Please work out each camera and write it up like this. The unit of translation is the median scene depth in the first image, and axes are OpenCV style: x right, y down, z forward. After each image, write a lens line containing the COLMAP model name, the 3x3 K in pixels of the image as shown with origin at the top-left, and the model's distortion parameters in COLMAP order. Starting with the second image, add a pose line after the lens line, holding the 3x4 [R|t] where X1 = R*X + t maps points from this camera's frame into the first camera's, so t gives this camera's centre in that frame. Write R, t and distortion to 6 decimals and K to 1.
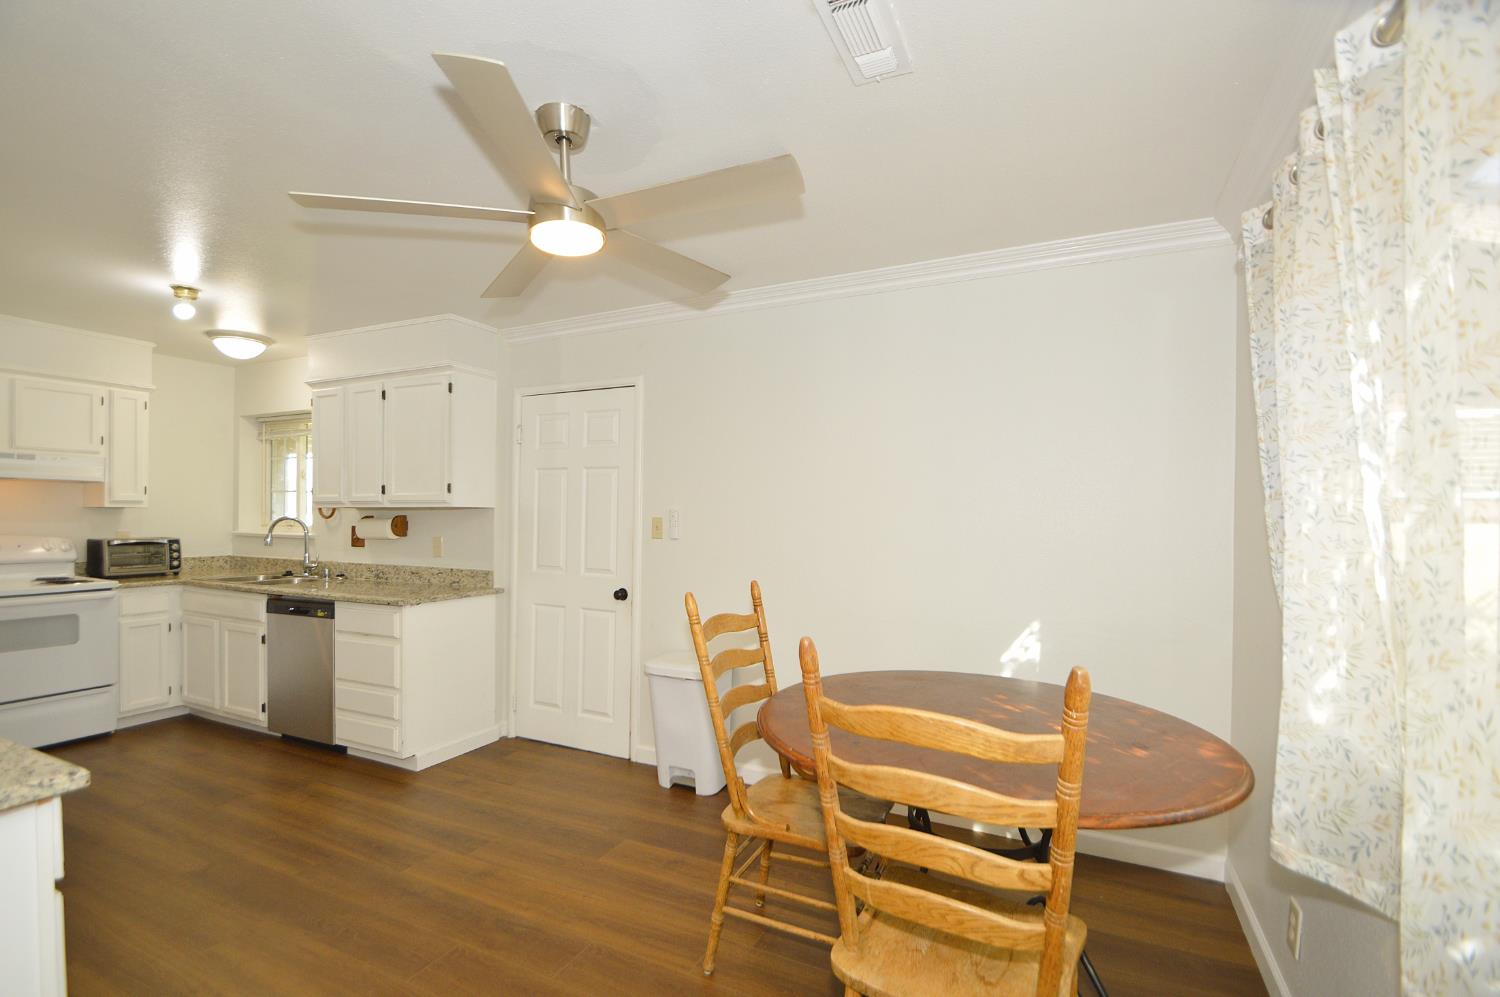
lens RADIAL K [[688.0, 0, 738.2], [0, 688.0, 516.4], [0, 0, 1]] dist [0.017204, -0.020477]
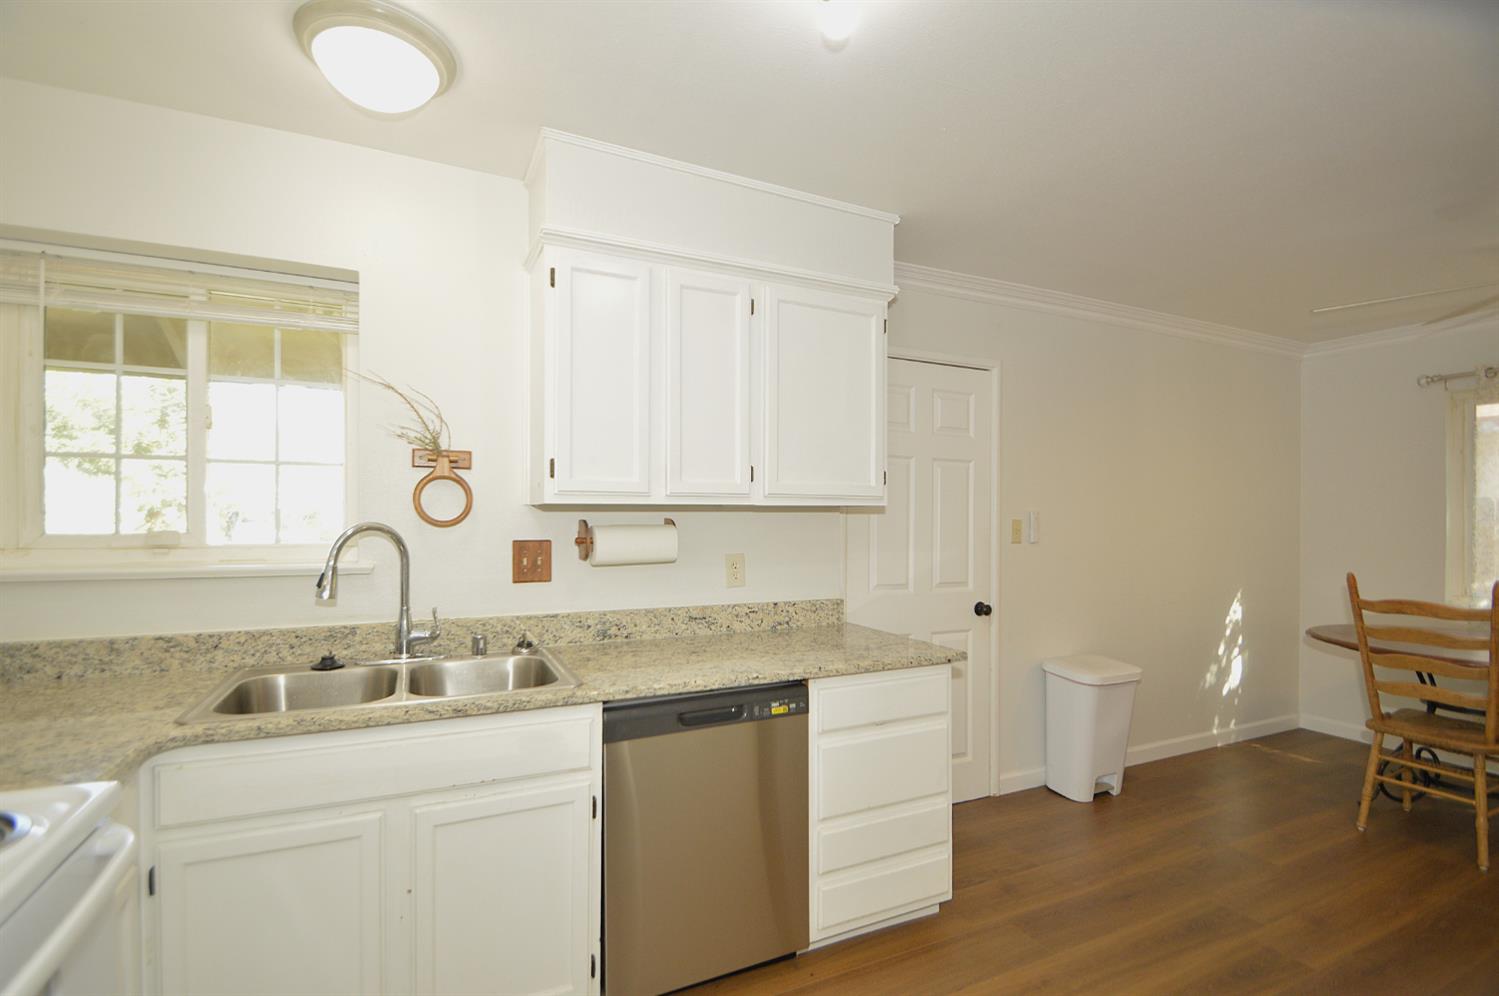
lens RADIAL K [[687.6, 0, 737.7], [0, 687.6, 515.9], [0, 0, 1]] dist [0.017204, -0.020477]
pose [[0.620612, -0.002954, 0.784112, -0.898338], [-0.000465, 0.999991, 0.004136, -0.006250], [-0.784118, -0.002932, 0.620605, 0.612331]]
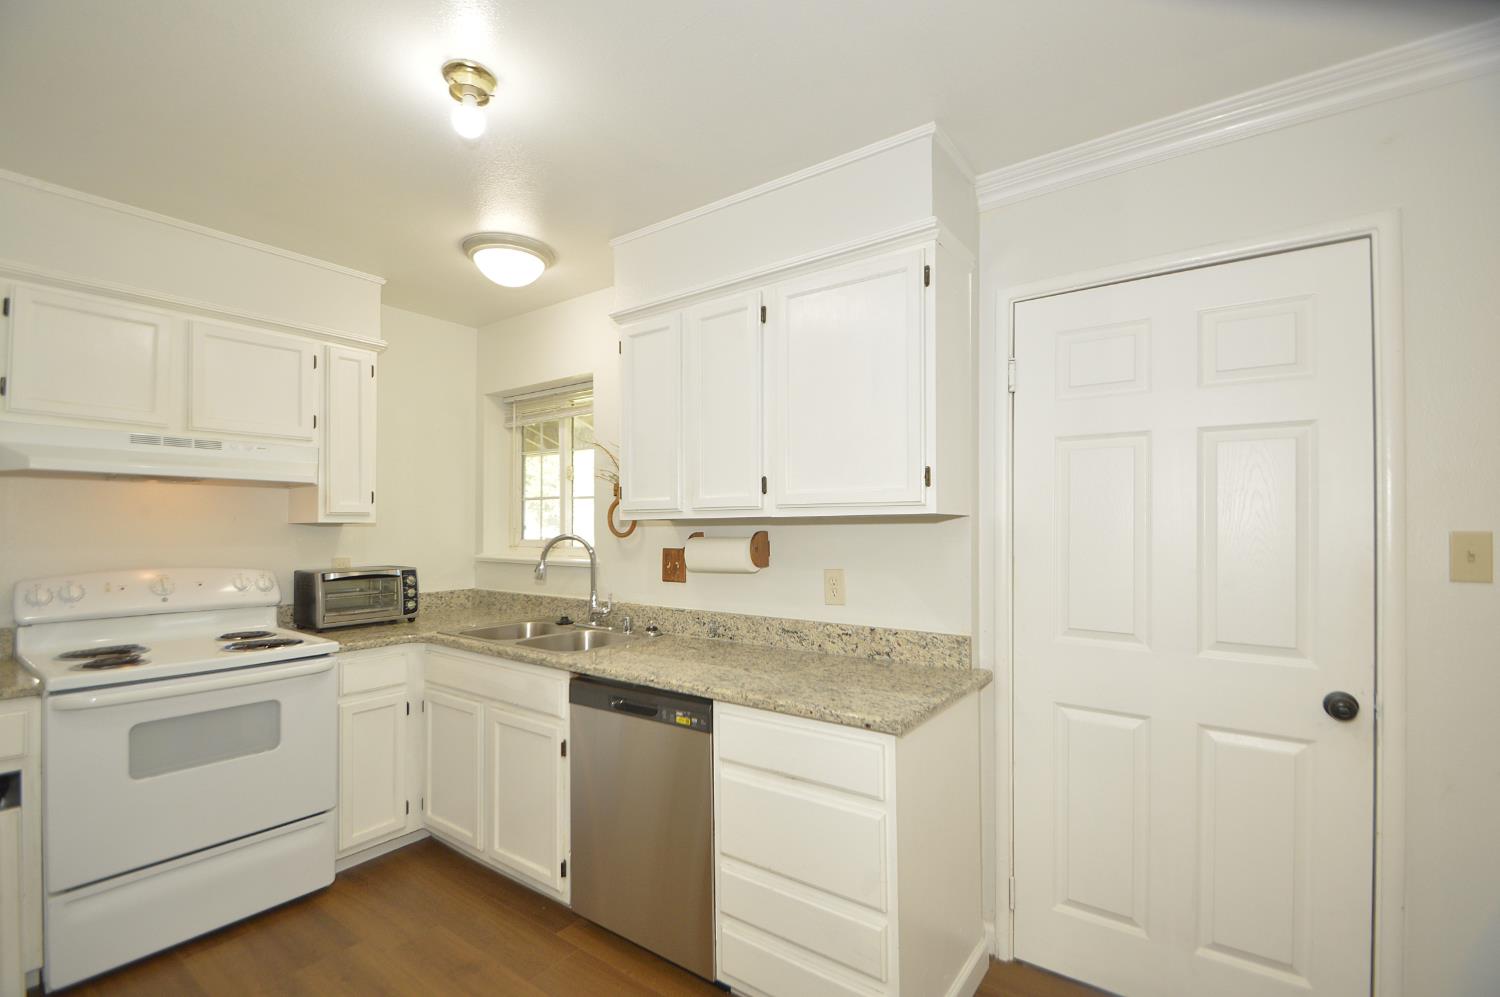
lens RADIAL K [[667.1, 0, 729.5], [0, 667.1, 517.1], [0, 0, 1]] dist [0.020874, -0.021122]
pose [[0.982957, -0.011342, -0.183486, -0.413263], [0.008070, 0.999795, -0.018571, -0.003438], [0.183659, 0.016774, 0.982847, 0.438068]]
